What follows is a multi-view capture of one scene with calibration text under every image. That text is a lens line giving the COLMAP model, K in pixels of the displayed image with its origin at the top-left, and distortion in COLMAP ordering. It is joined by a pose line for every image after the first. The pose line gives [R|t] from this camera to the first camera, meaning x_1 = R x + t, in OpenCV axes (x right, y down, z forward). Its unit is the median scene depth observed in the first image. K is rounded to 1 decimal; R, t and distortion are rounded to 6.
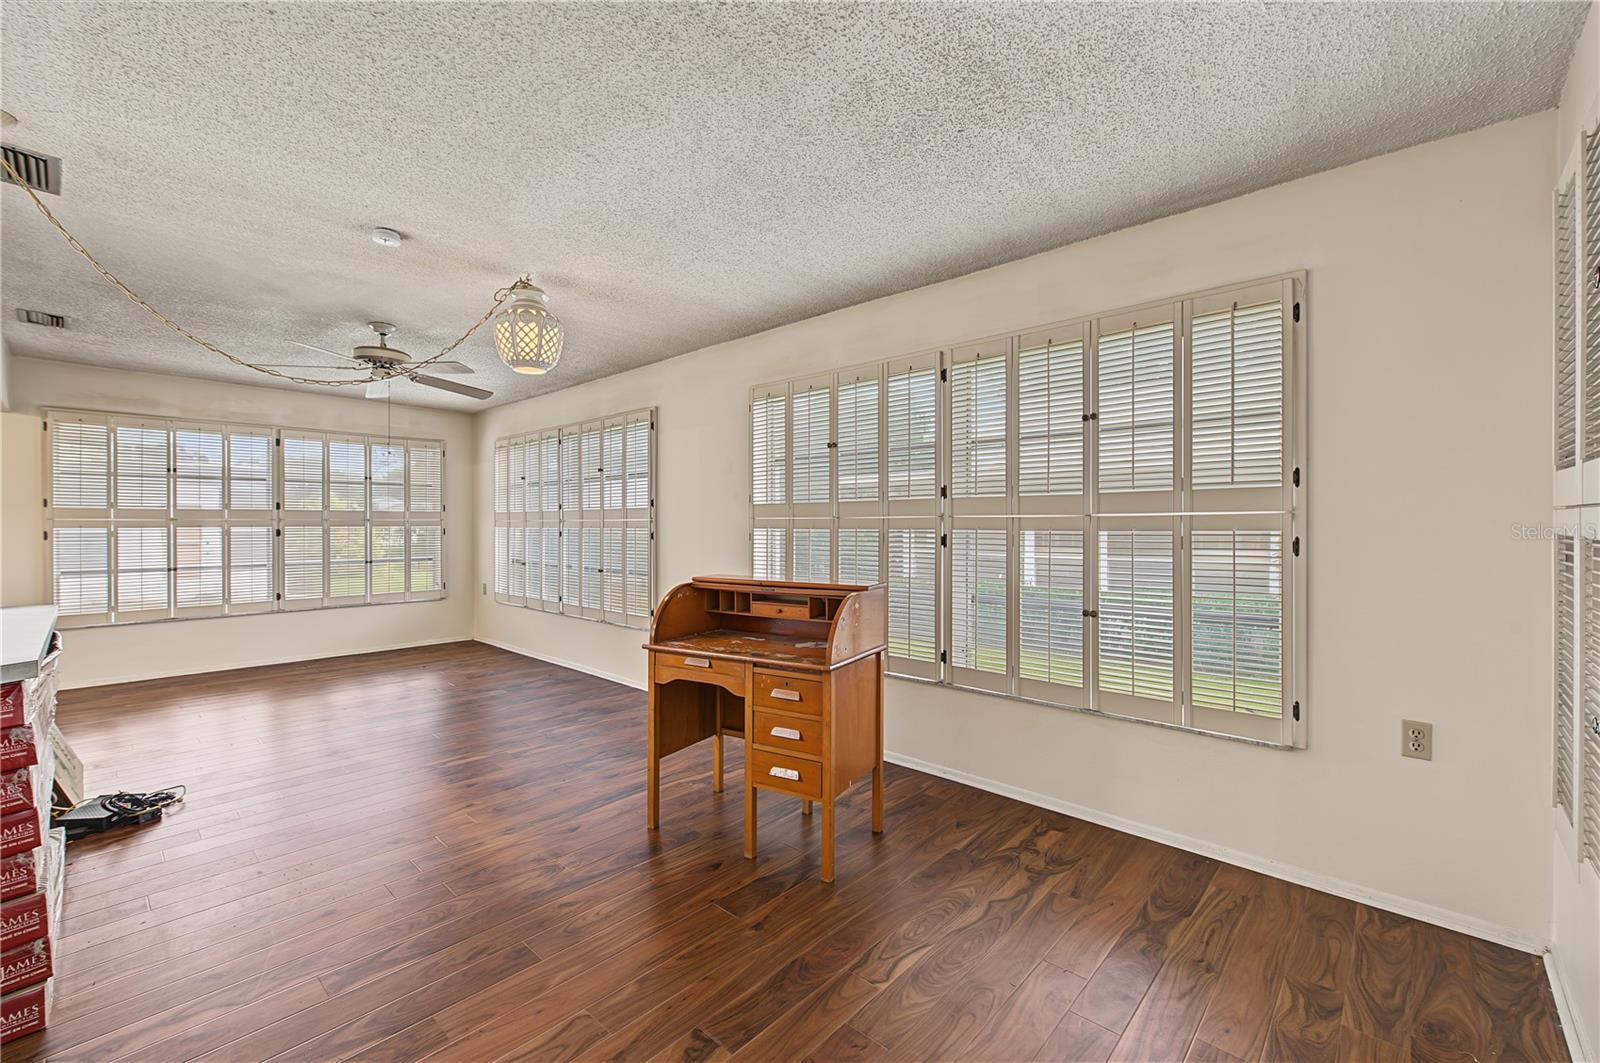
lens RADIAL K [[657.7, 0, 792.7], [0, 657.7, 531.4], [0, 0, 1]] dist [-0.002094, -0.000472]
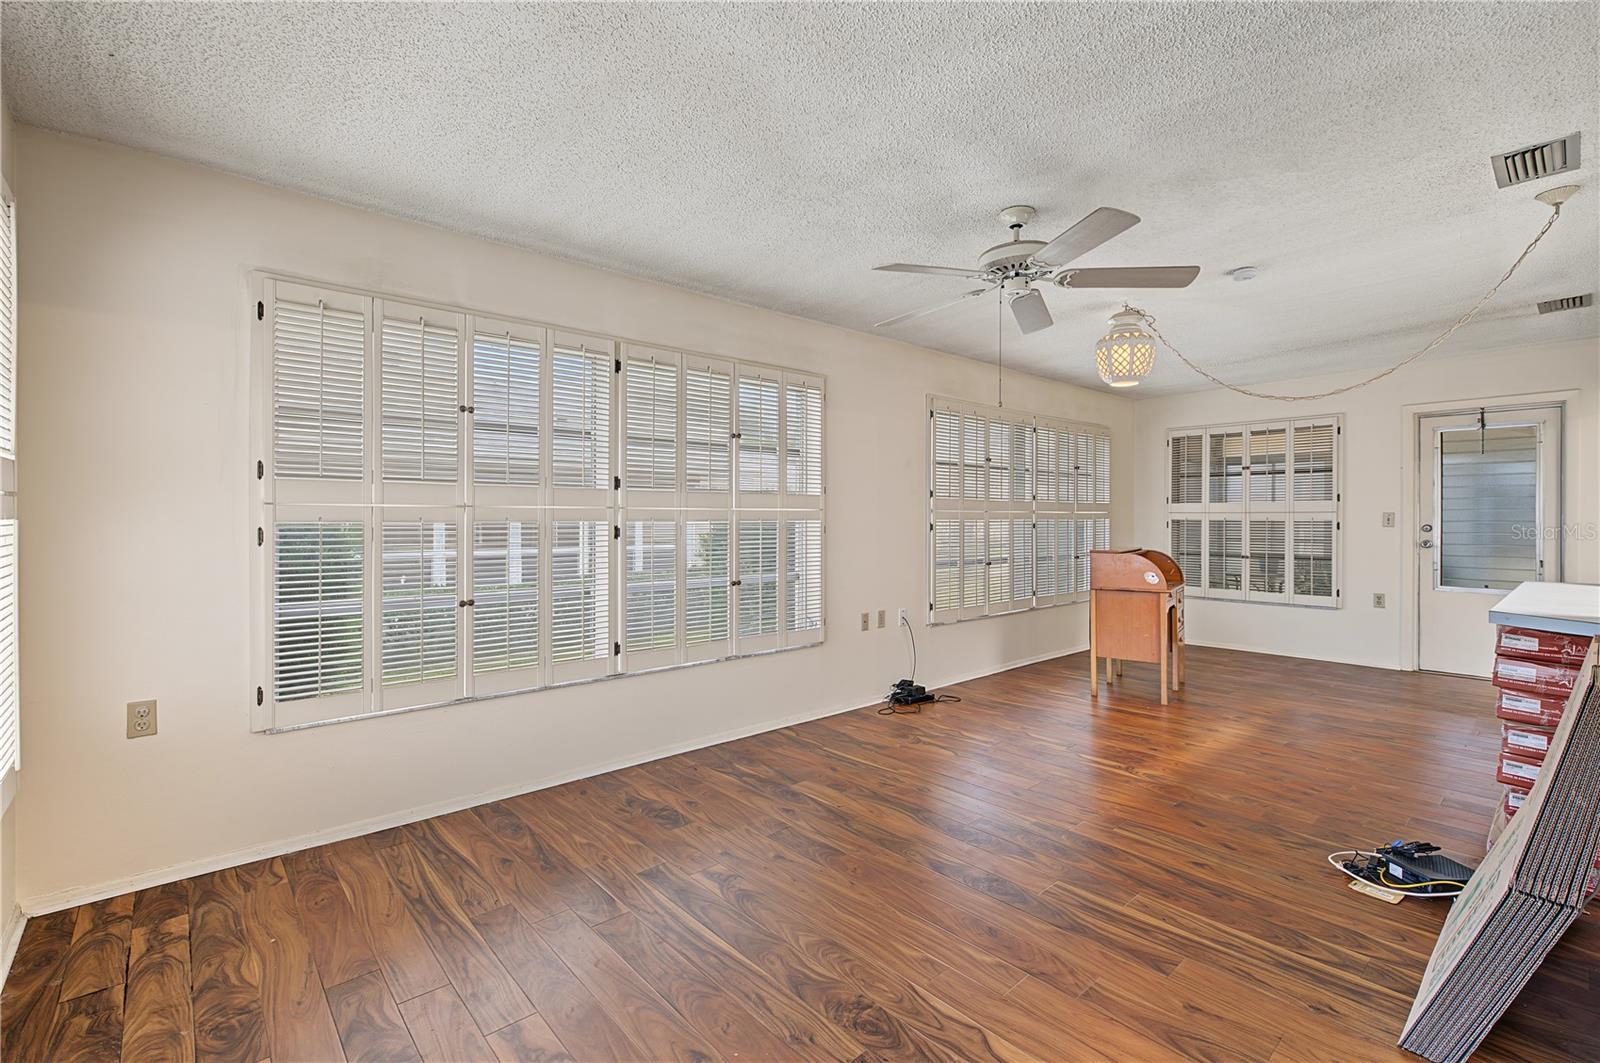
lens RADIAL K [[711.8, 0, 799.4], [0, 711.8, 520.1], [0, 0, 1]] dist [0.001548, 0.000116]
pose [[0.088225, -0.001548, 0.996099, -1.456028], [0.002811, 0.999995, 0.001305, -0.004998], [-0.996097, 0.002685, 0.088229, 1.244838]]
